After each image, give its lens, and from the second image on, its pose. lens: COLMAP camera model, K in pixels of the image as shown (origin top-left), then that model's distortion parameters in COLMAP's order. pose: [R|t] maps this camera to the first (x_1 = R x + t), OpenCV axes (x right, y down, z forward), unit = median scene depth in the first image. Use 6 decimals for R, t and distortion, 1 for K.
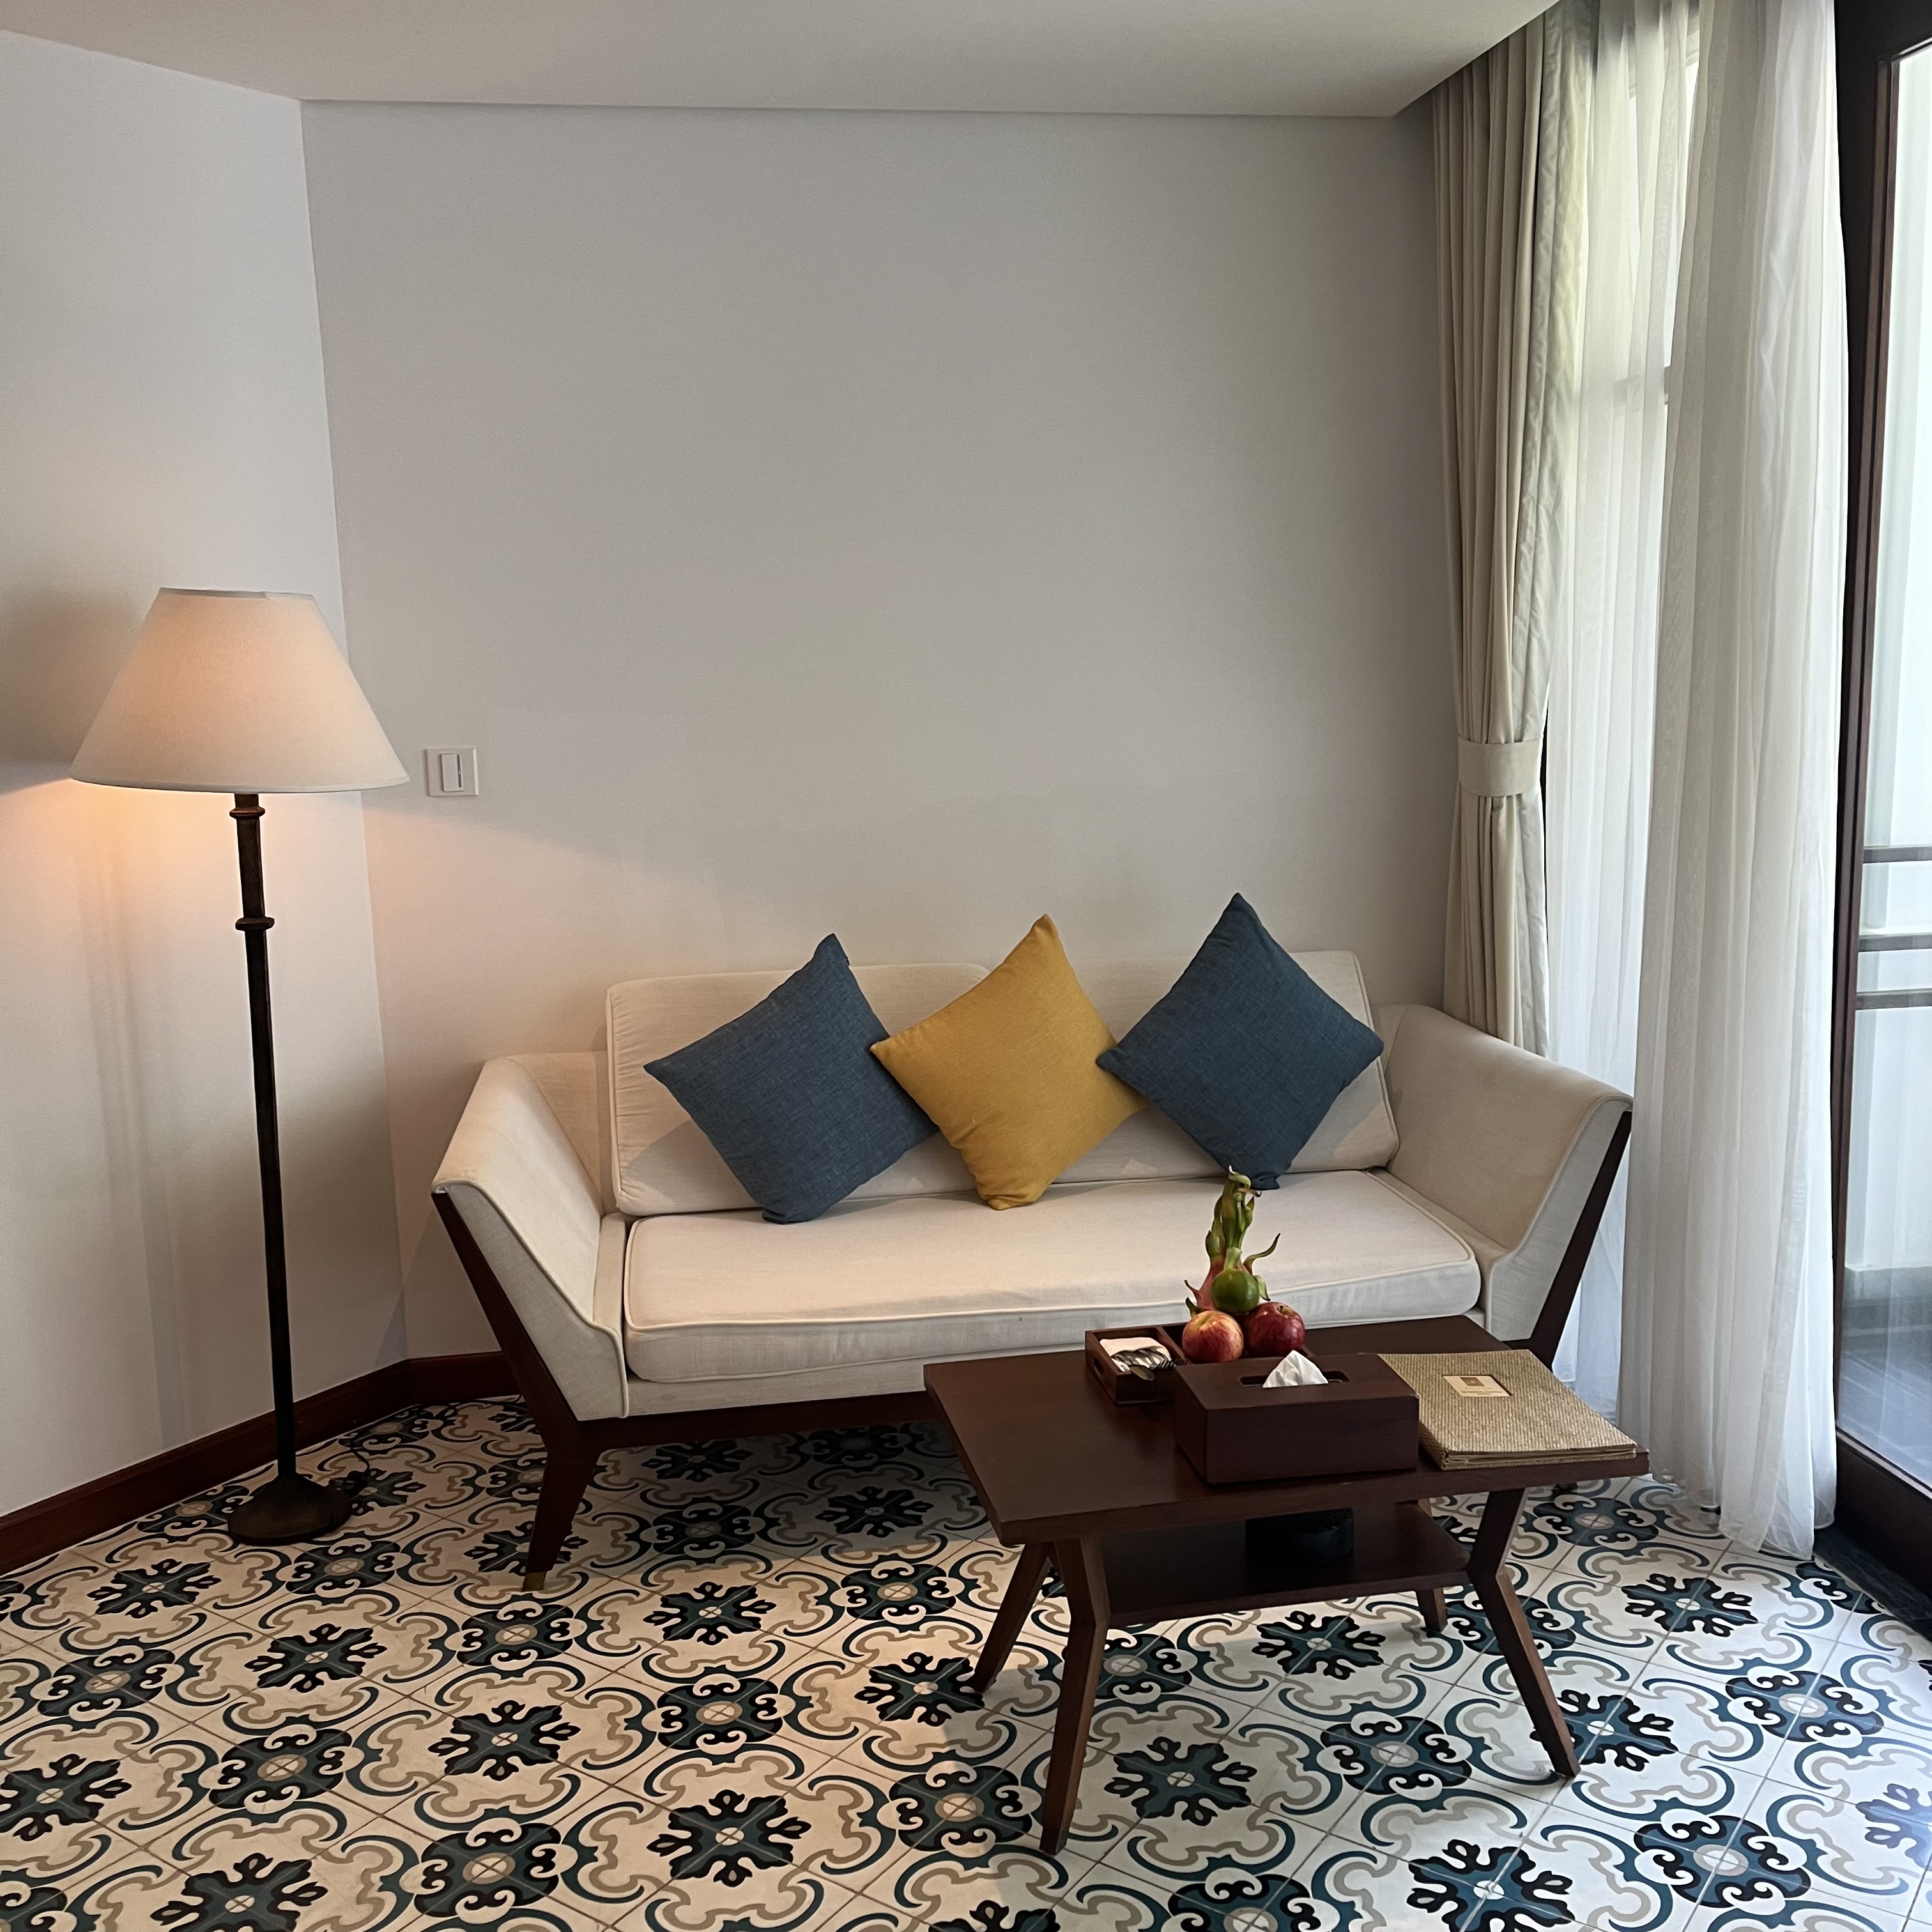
lens RADIAL K [[1988.7, 0, 966.0], [0, 1988.7, 966.0], [0, 0, 1]] dist [0.012088, -0.022898]
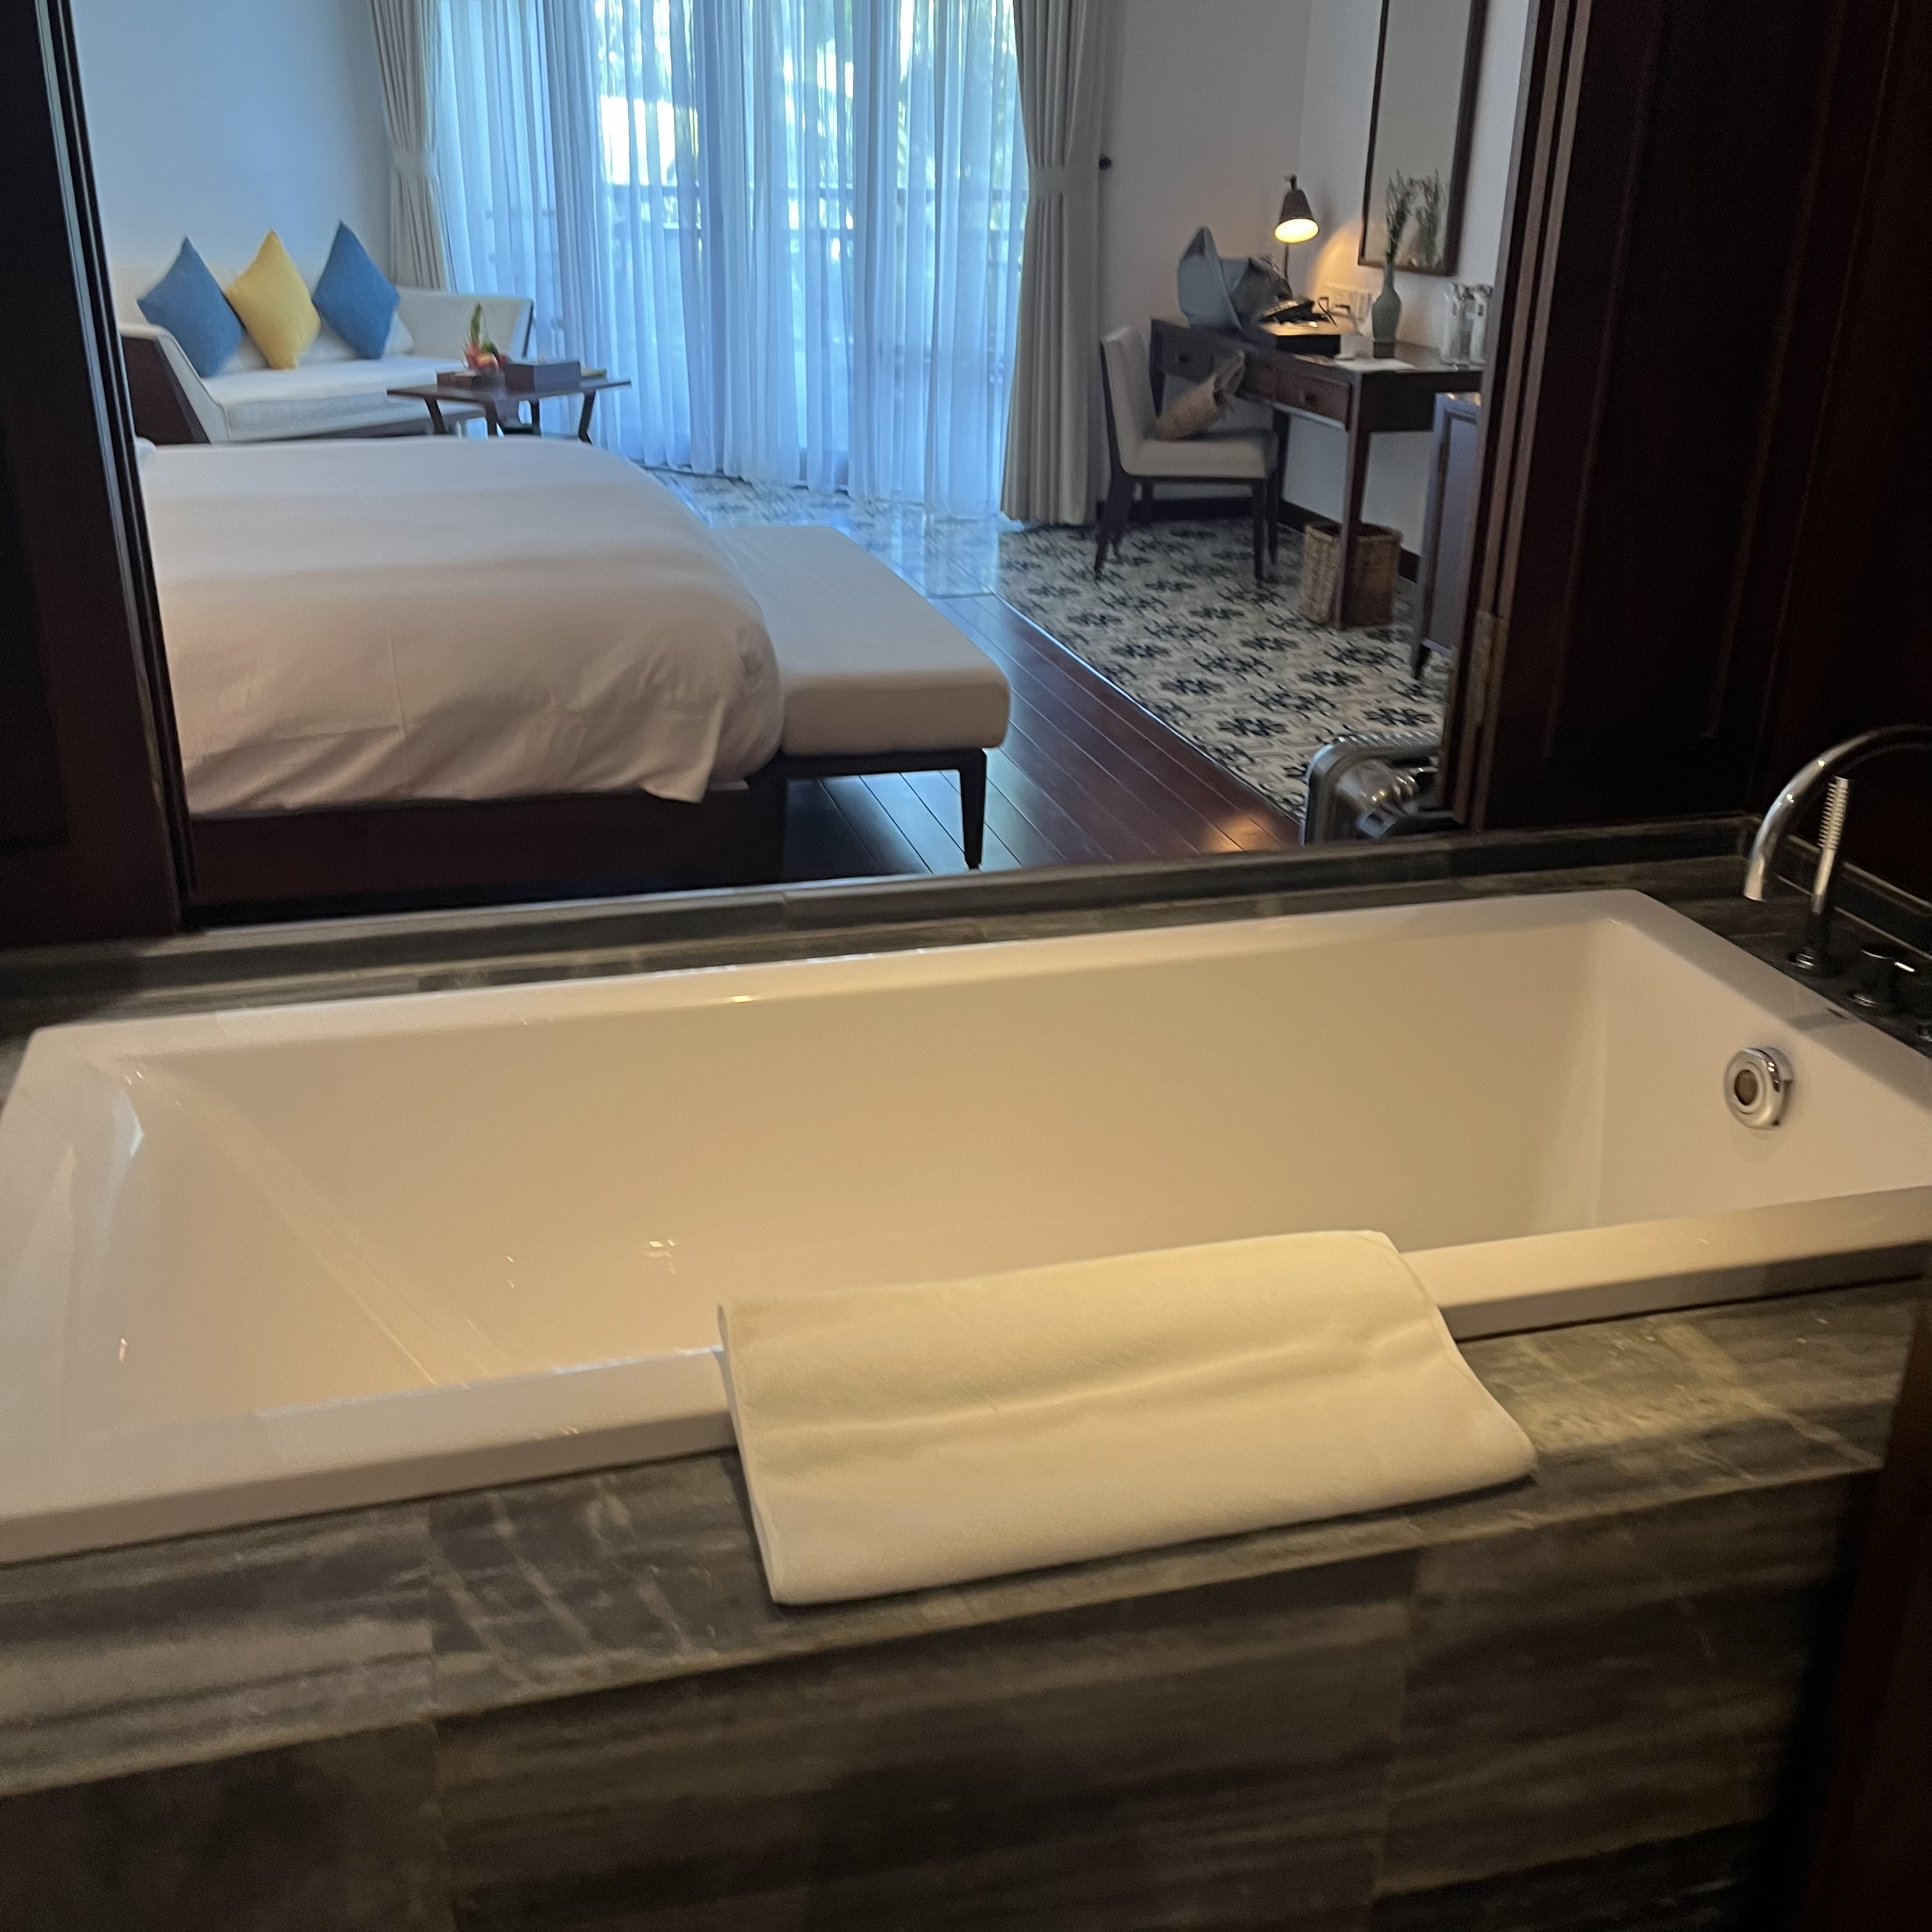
lens RADIAL K [[1964.3, 0, 978.3], [0, 1964.3, 934.4], [0, 0, 1]] dist [-0.003938, 0.015420]
pose [[0.632383, -0.262913, 0.728676, -1.237361], [0.093983, 0.959735, 0.264717, 0.216824], [-0.768934, -0.098920, 0.631629, -1.004428]]
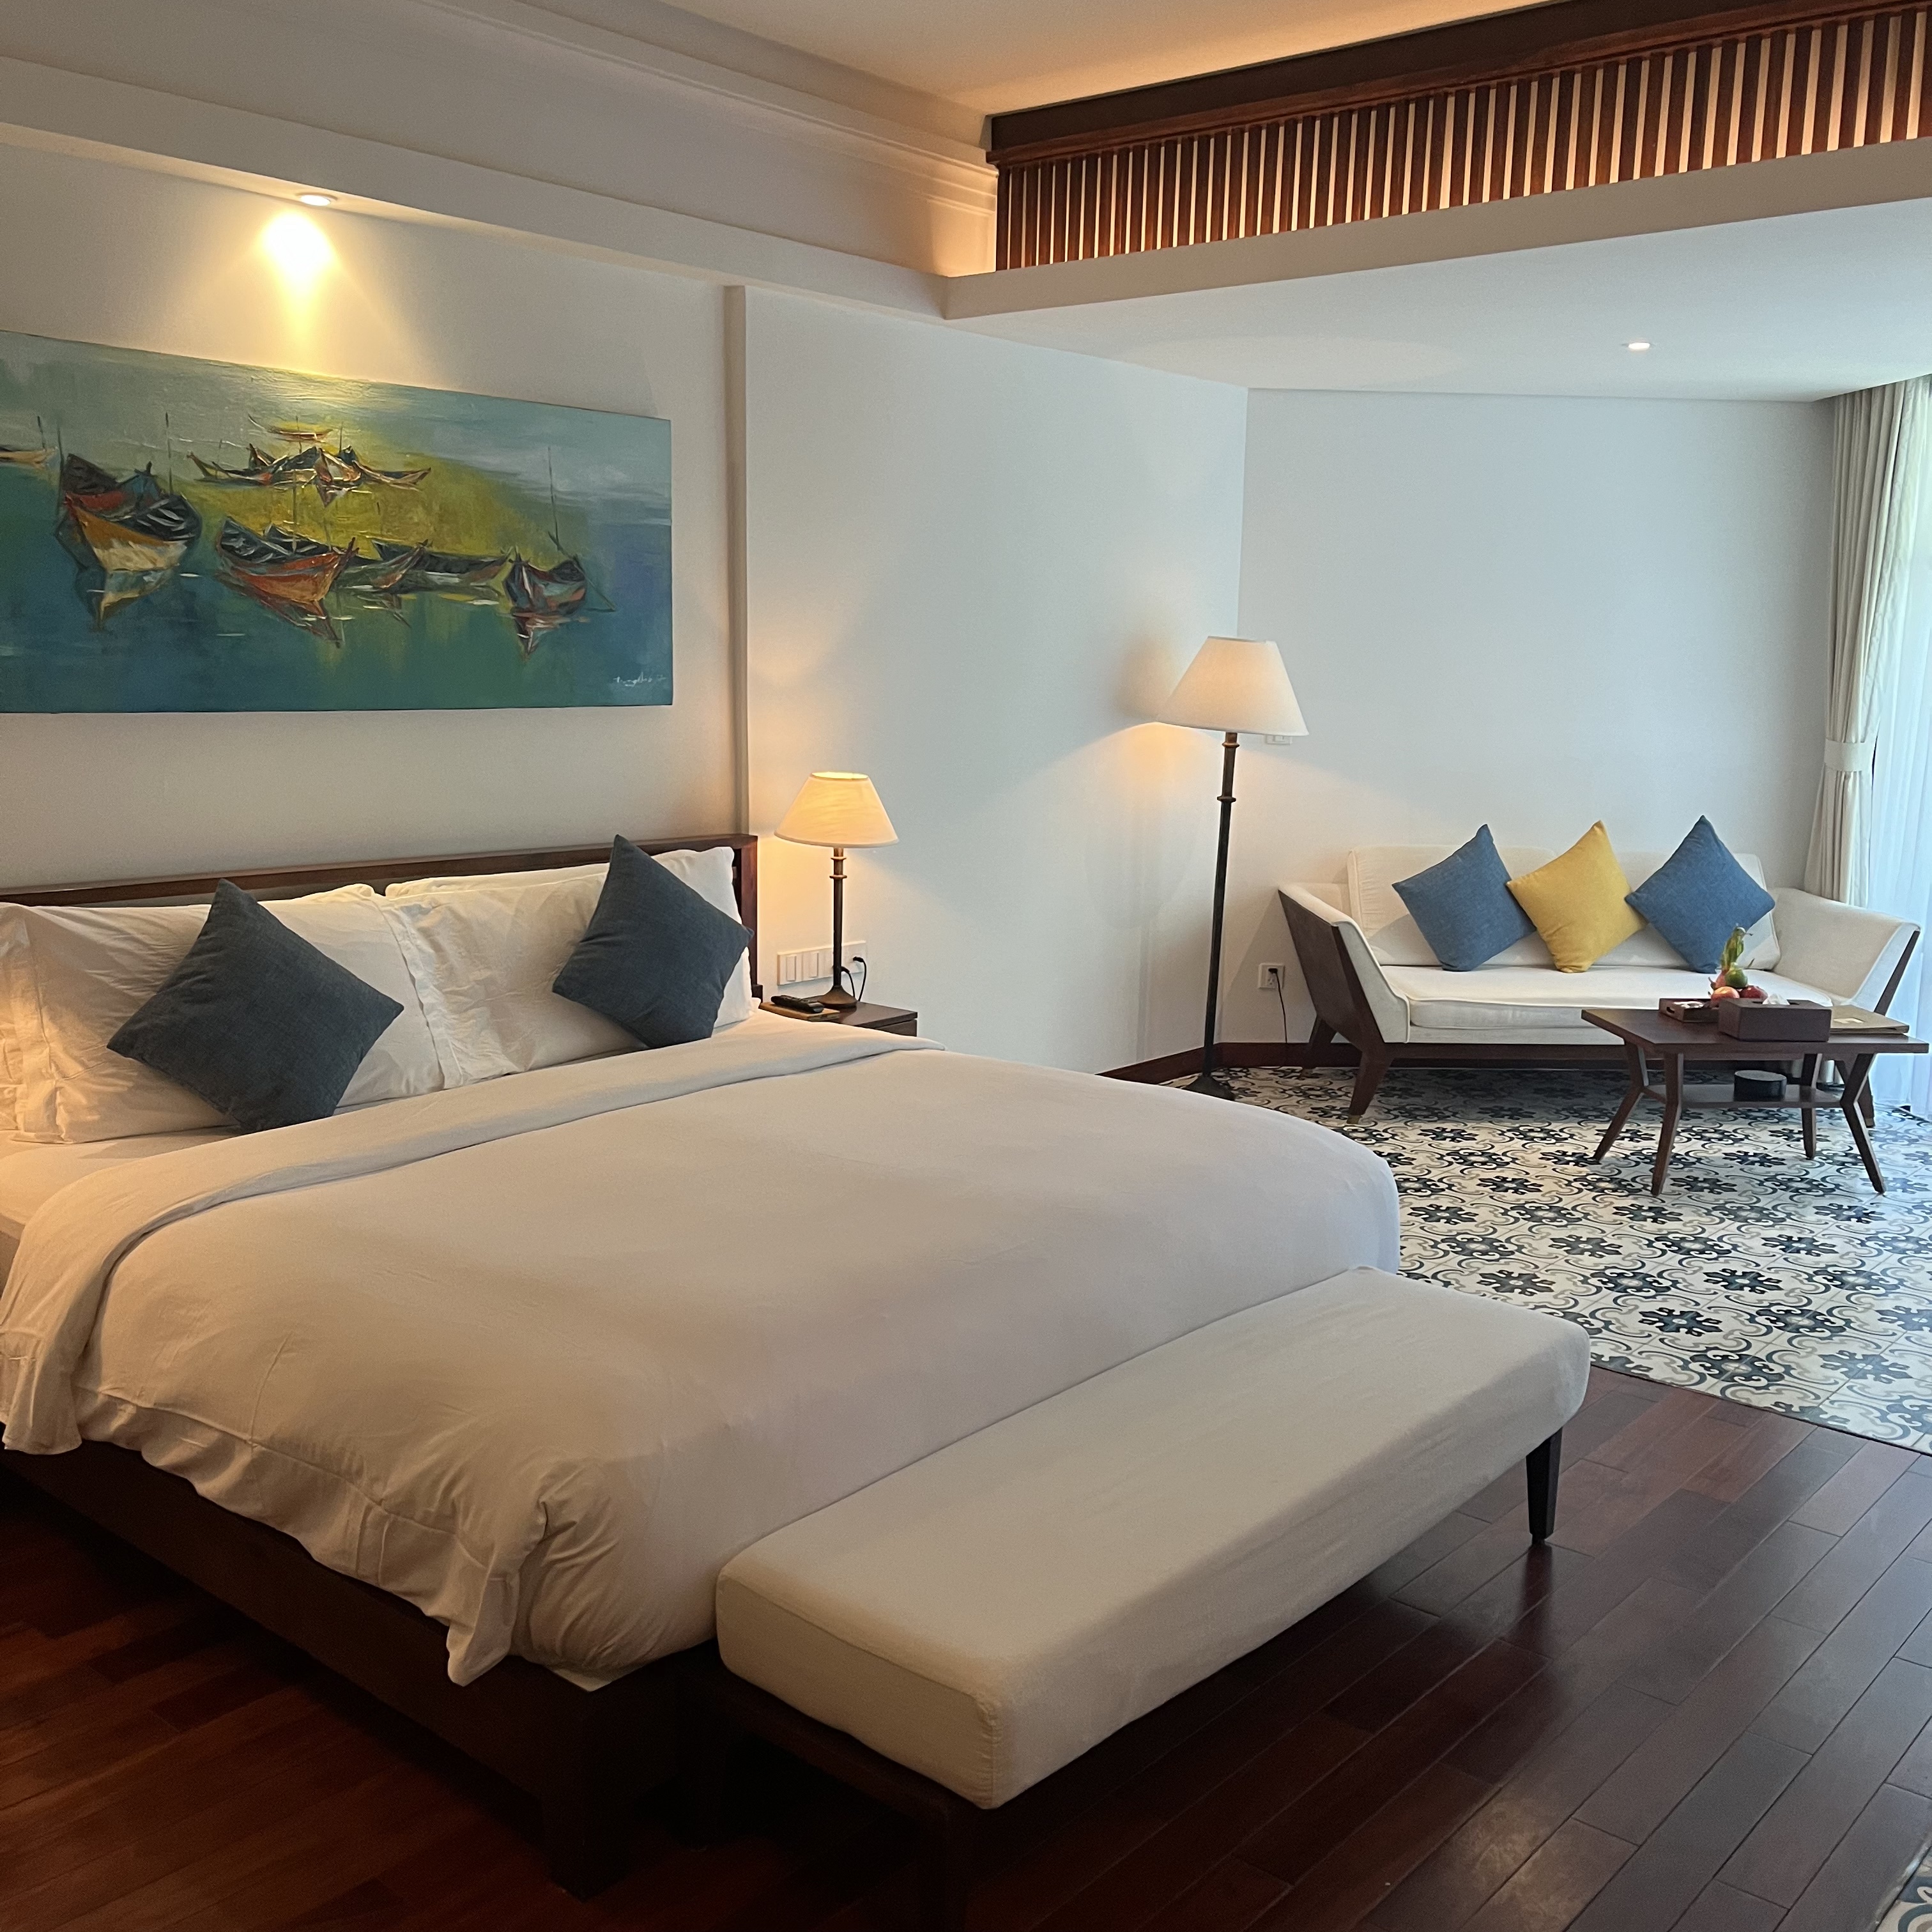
lens RADIAL K [[1964.3, 0, 978.3], [0, 1964.3, 934.4], [0, 0, 1]] dist [-0.003938, 0.015420]
pose [[0.993003, 0.059058, -0.102262, -0.353699], [-0.060207, 0.998152, -0.008178, 0.134921], [0.101590, 0.014278, 0.994724, -0.929484]]
